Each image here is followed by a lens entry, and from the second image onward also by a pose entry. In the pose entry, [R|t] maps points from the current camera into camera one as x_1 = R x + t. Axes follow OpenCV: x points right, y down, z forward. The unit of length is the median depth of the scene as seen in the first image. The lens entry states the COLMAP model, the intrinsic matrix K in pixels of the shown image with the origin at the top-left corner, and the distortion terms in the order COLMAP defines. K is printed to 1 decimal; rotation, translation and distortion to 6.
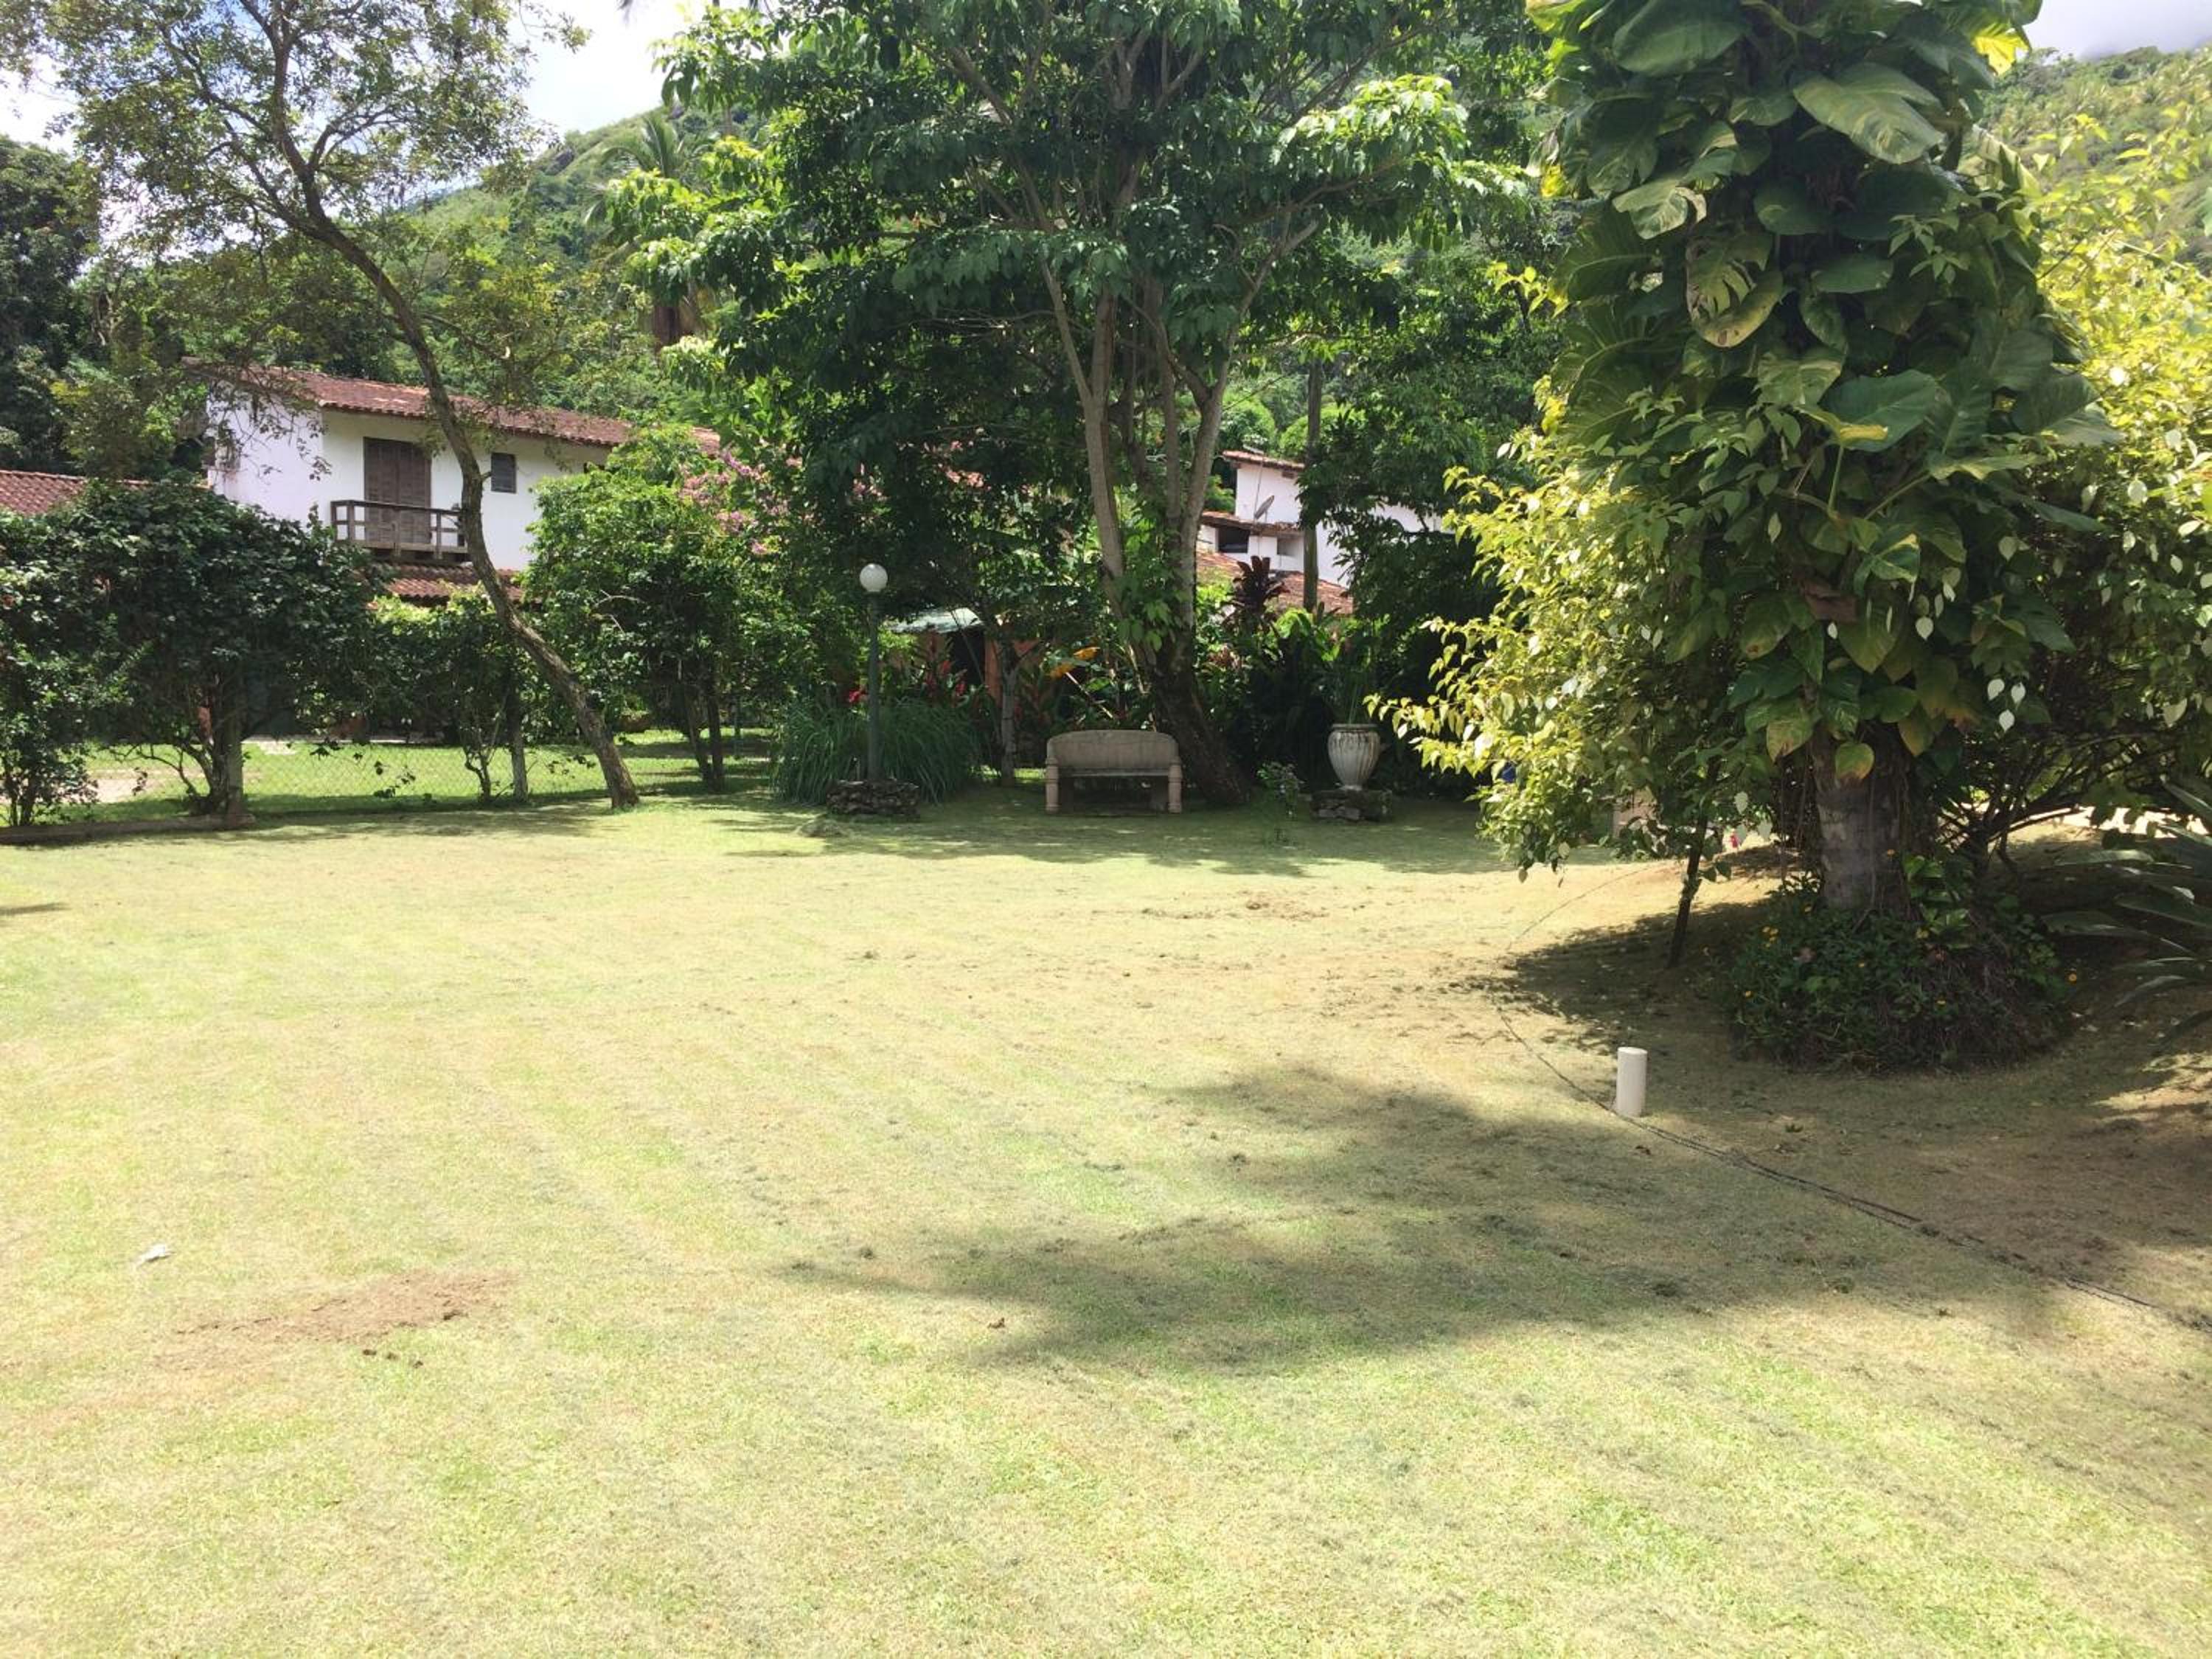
lens RADIAL K [[1863.2, 0, 1106.0], [0, 1863.2, 829.5], [0, 0, 1]] dist [0.080852, -0.100220]
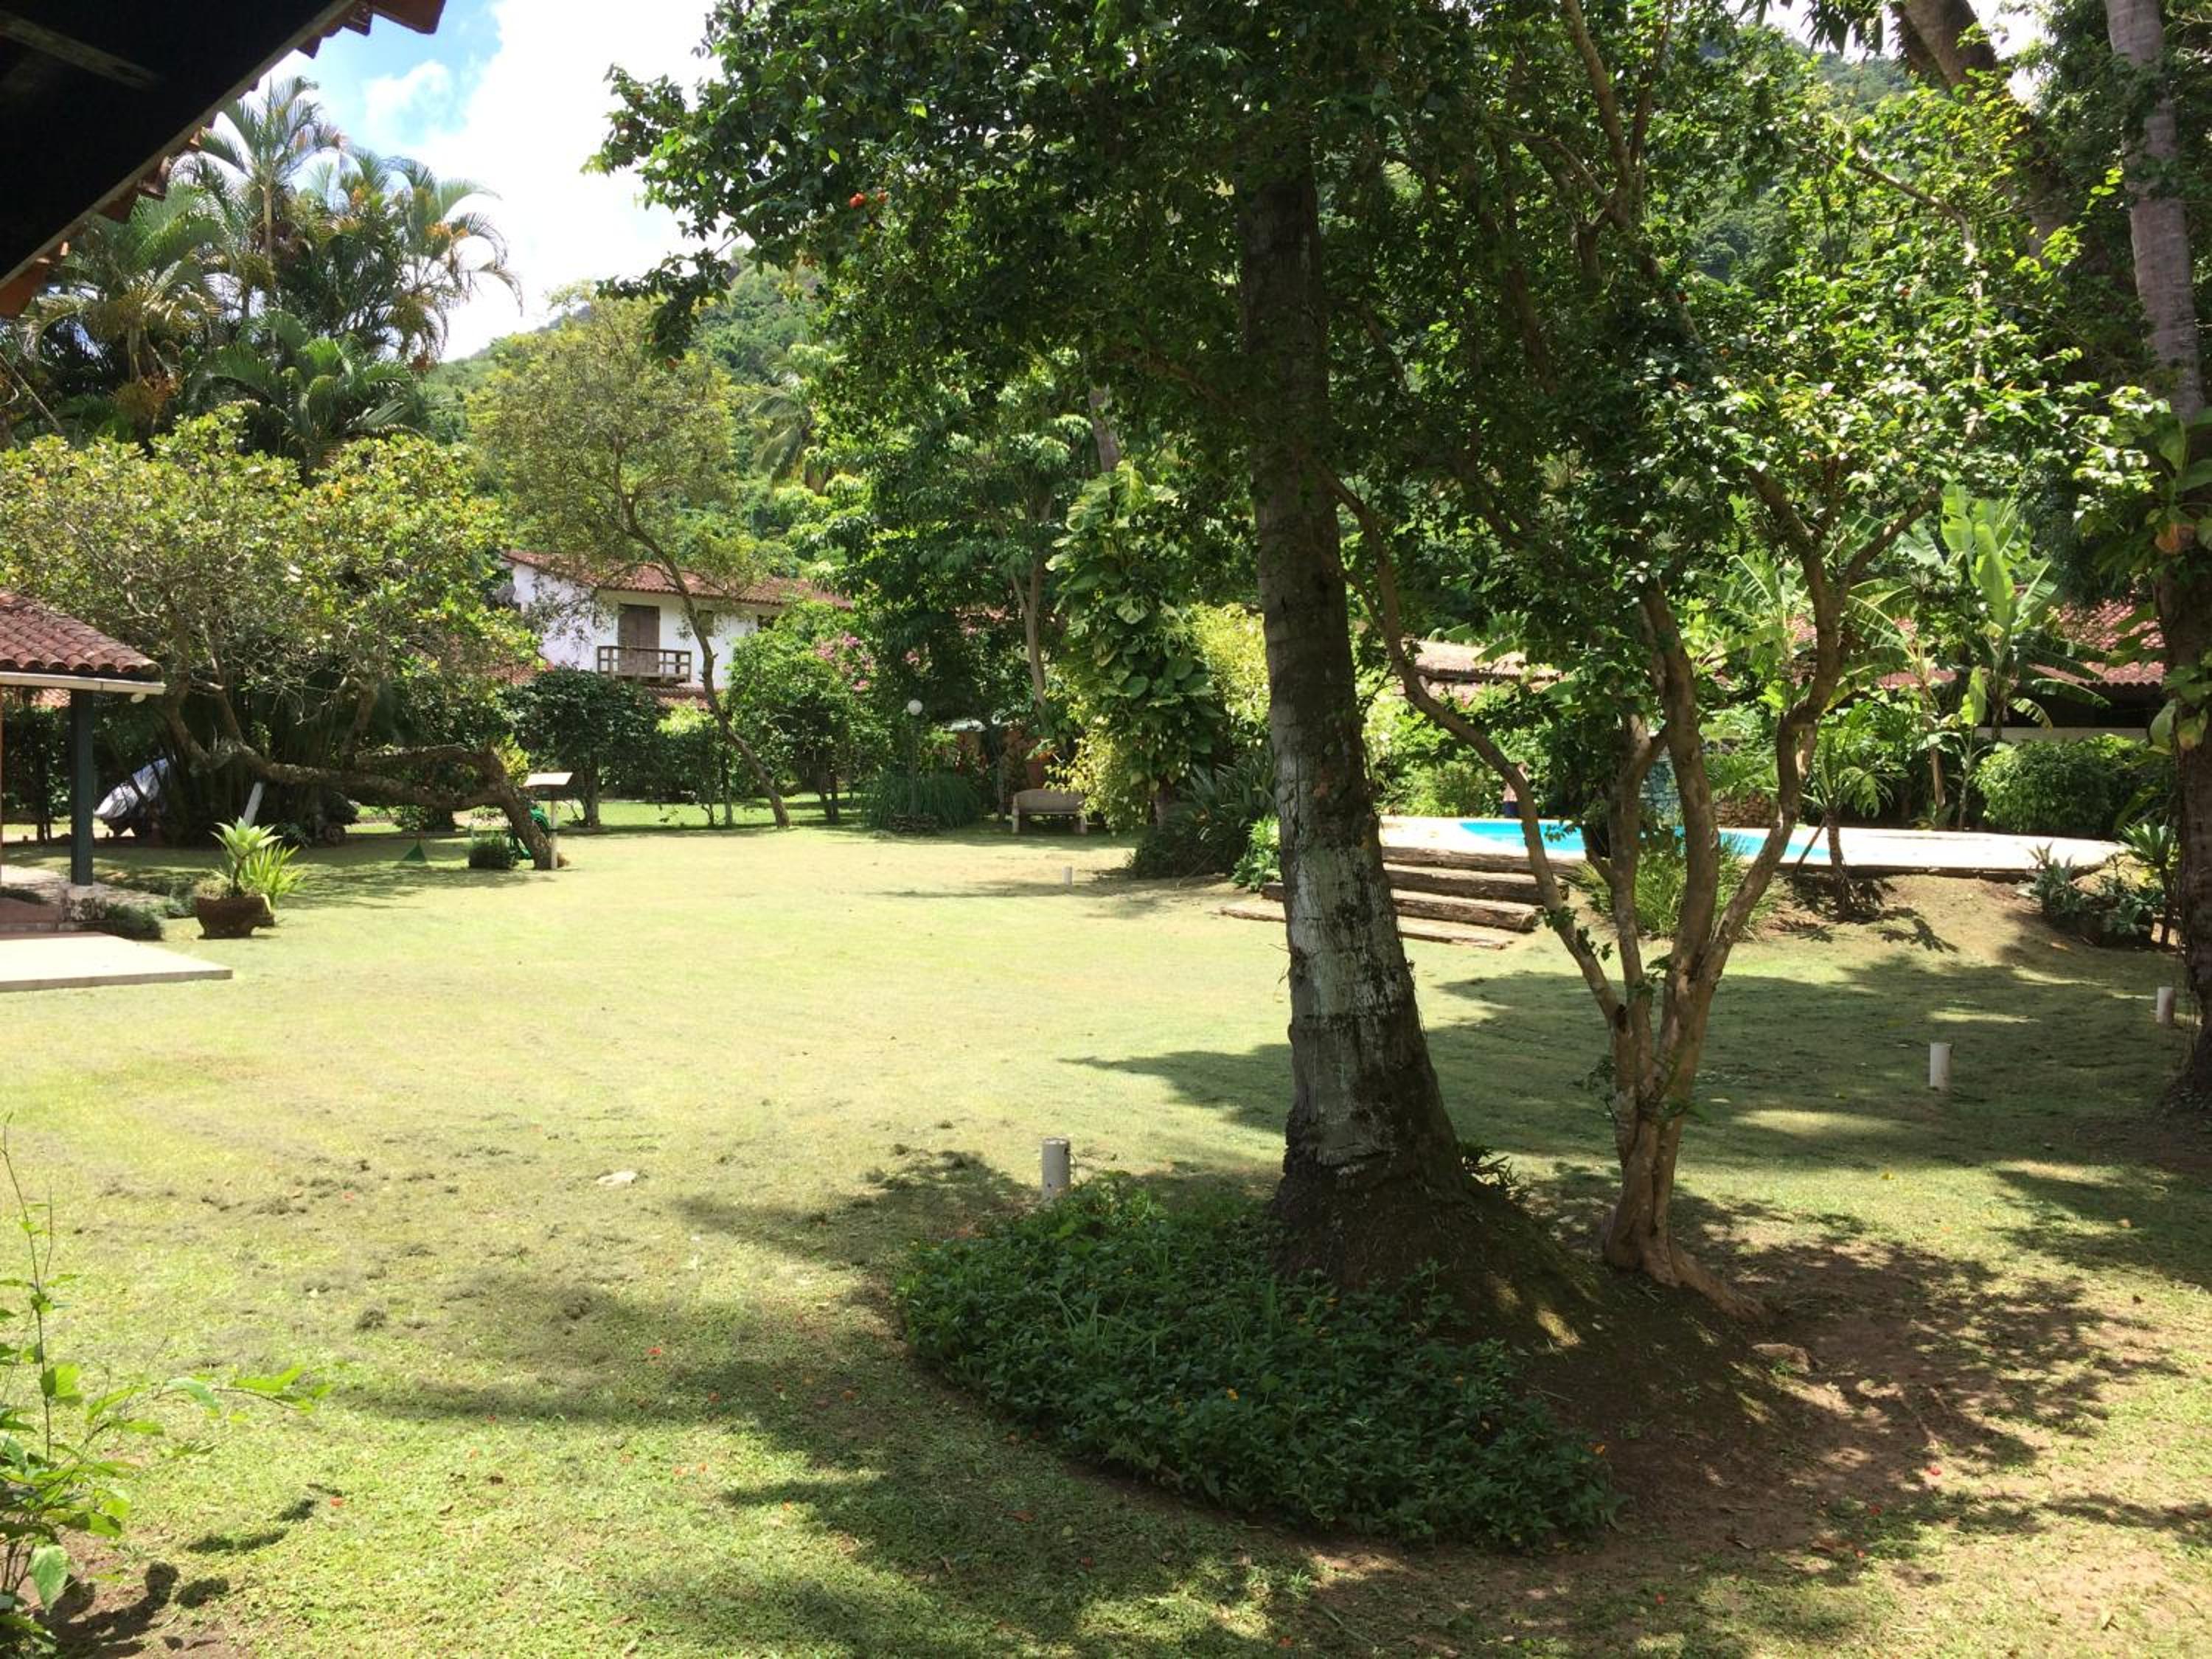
lens RADIAL K [[1863.2, 0, 1106.0], [0, 1863.2, 829.5], [0, 0, 1]] dist [0.080852, -0.100220]
pose [[0.996968, -0.000099, -0.077819, 0.184361], [-0.003159, 0.999124, -0.041738, 0.057251], [0.077755, 0.041857, 0.996093, -0.734636]]
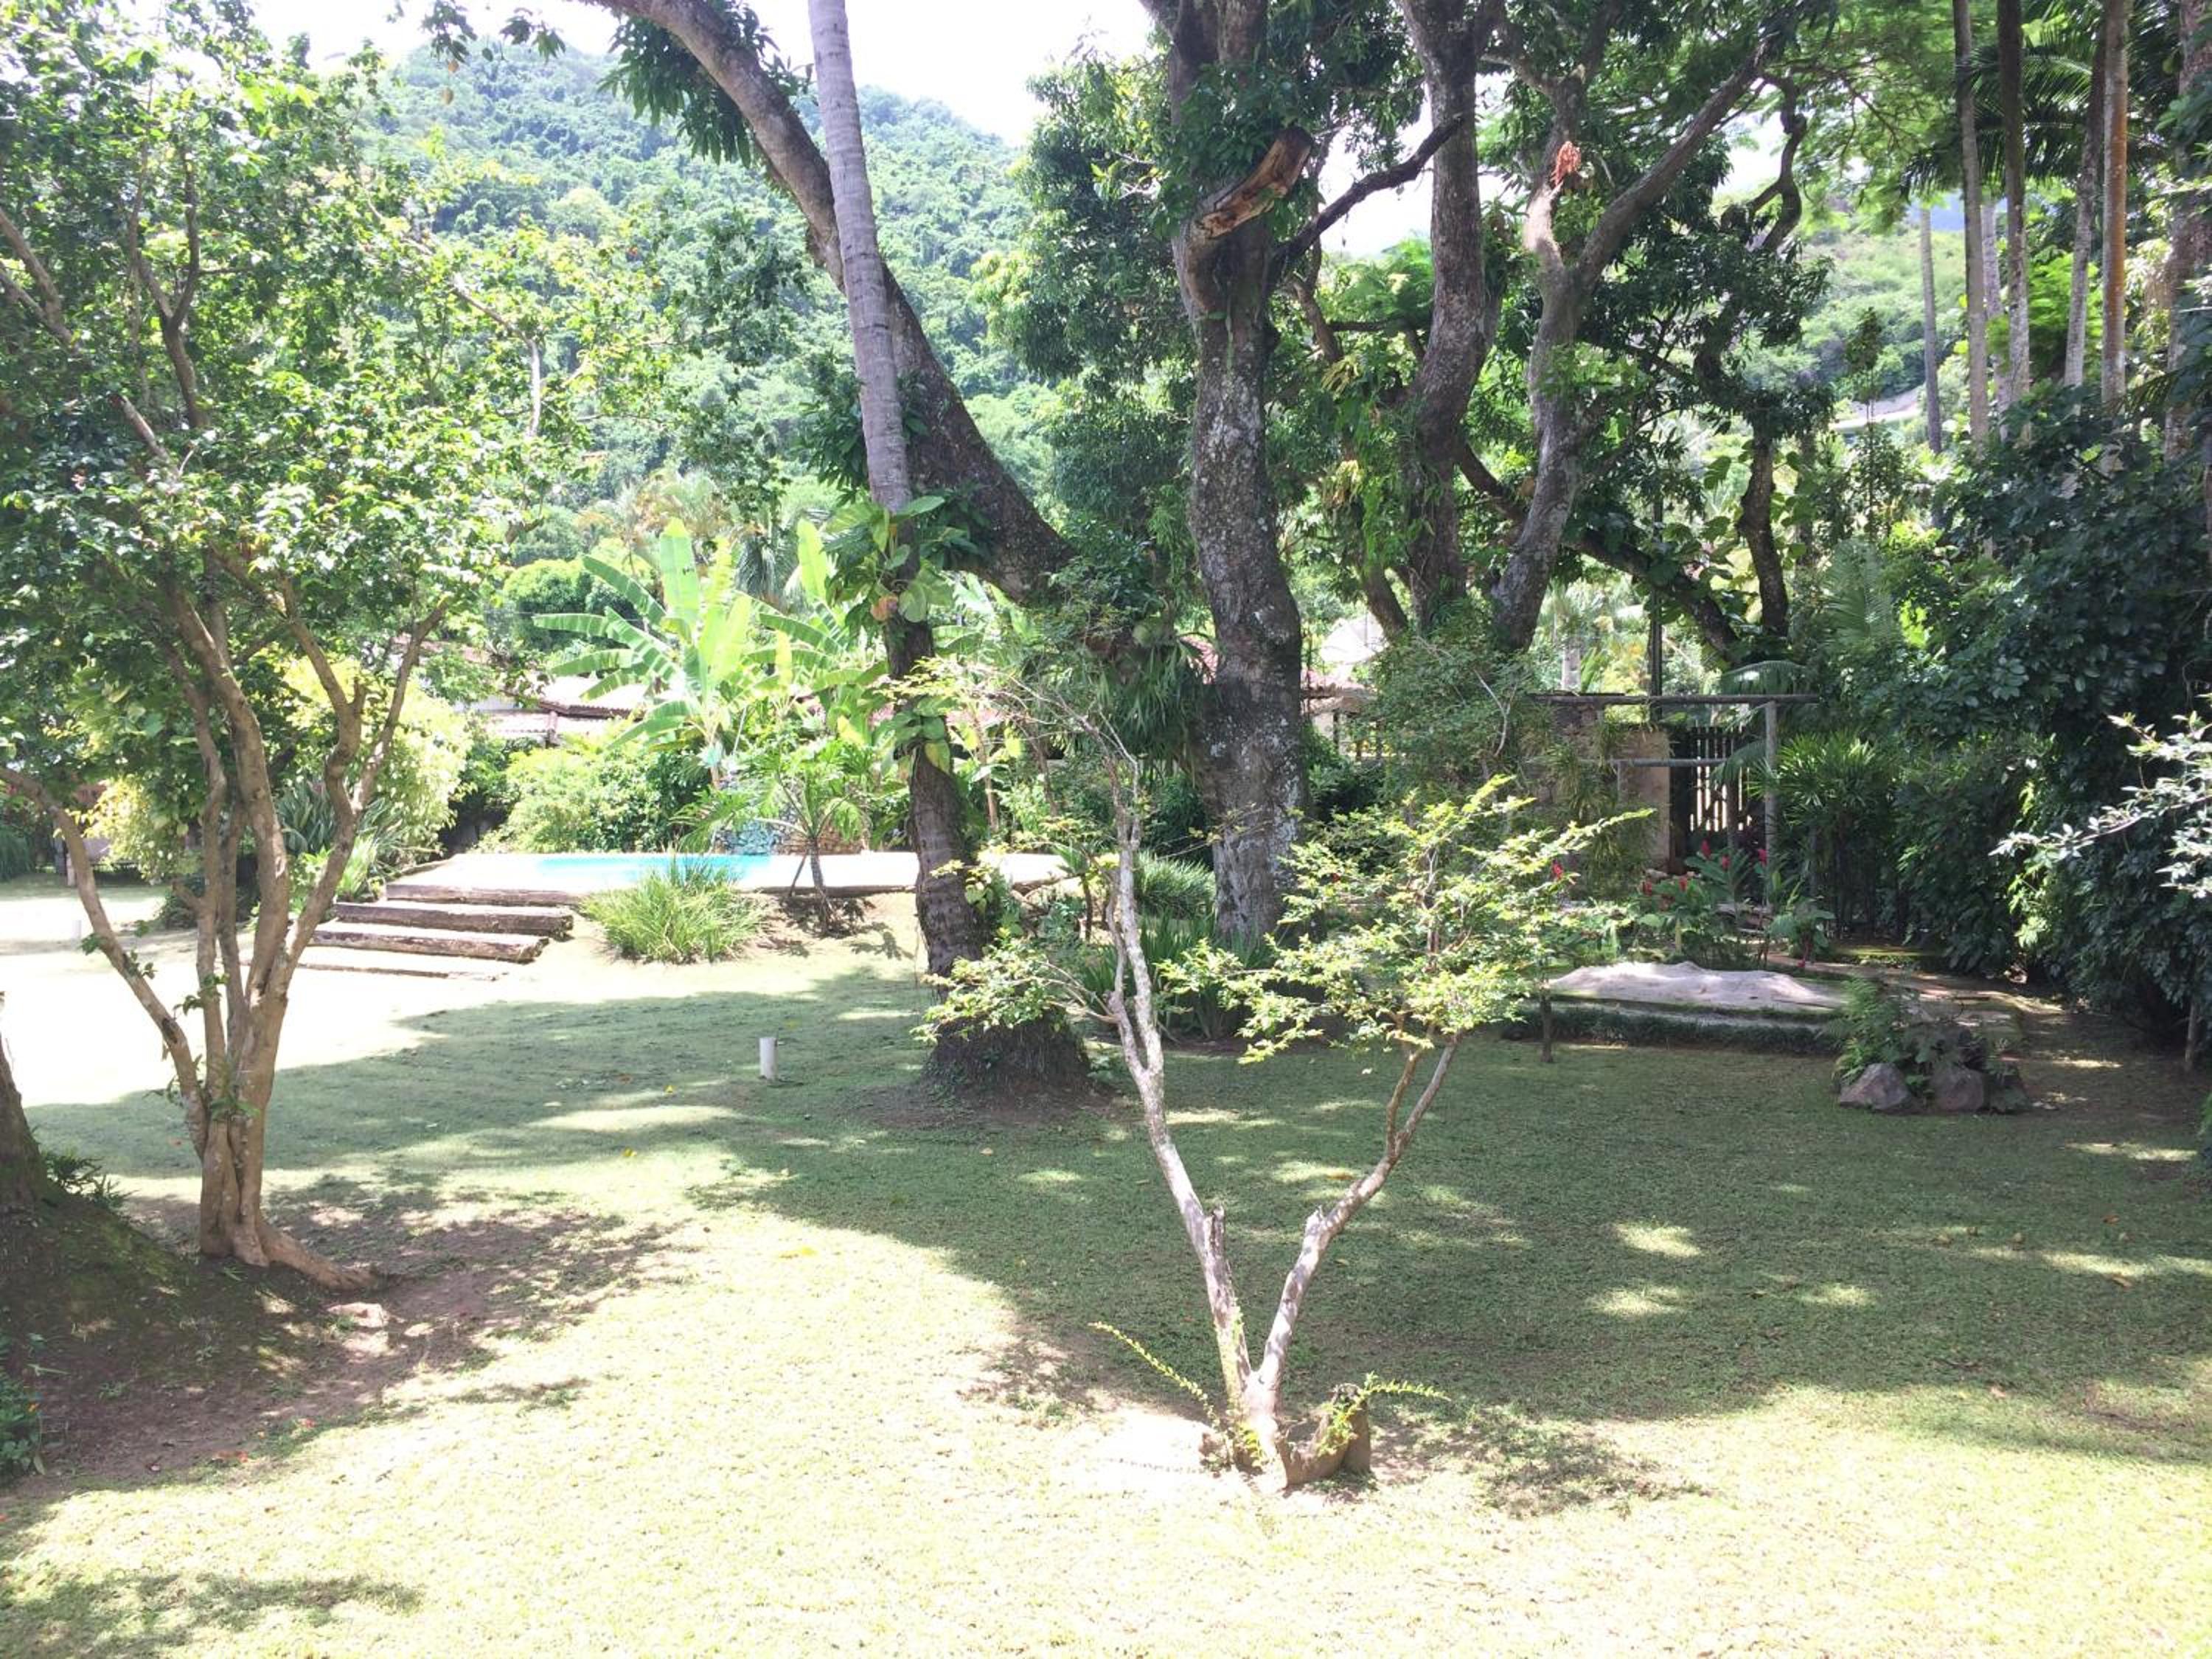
lens RADIAL K [[1863.2, 0, 1106.0], [0, 1863.2, 829.5], [0, 0, 1]] dist [0.080852, -0.100220]
pose [[0.945975, -0.025737, 0.323217, 0.270039], [0.044615, 0.997695, -0.051134, 0.061800], [-0.321156, 0.062792, 0.944942, -0.790861]]
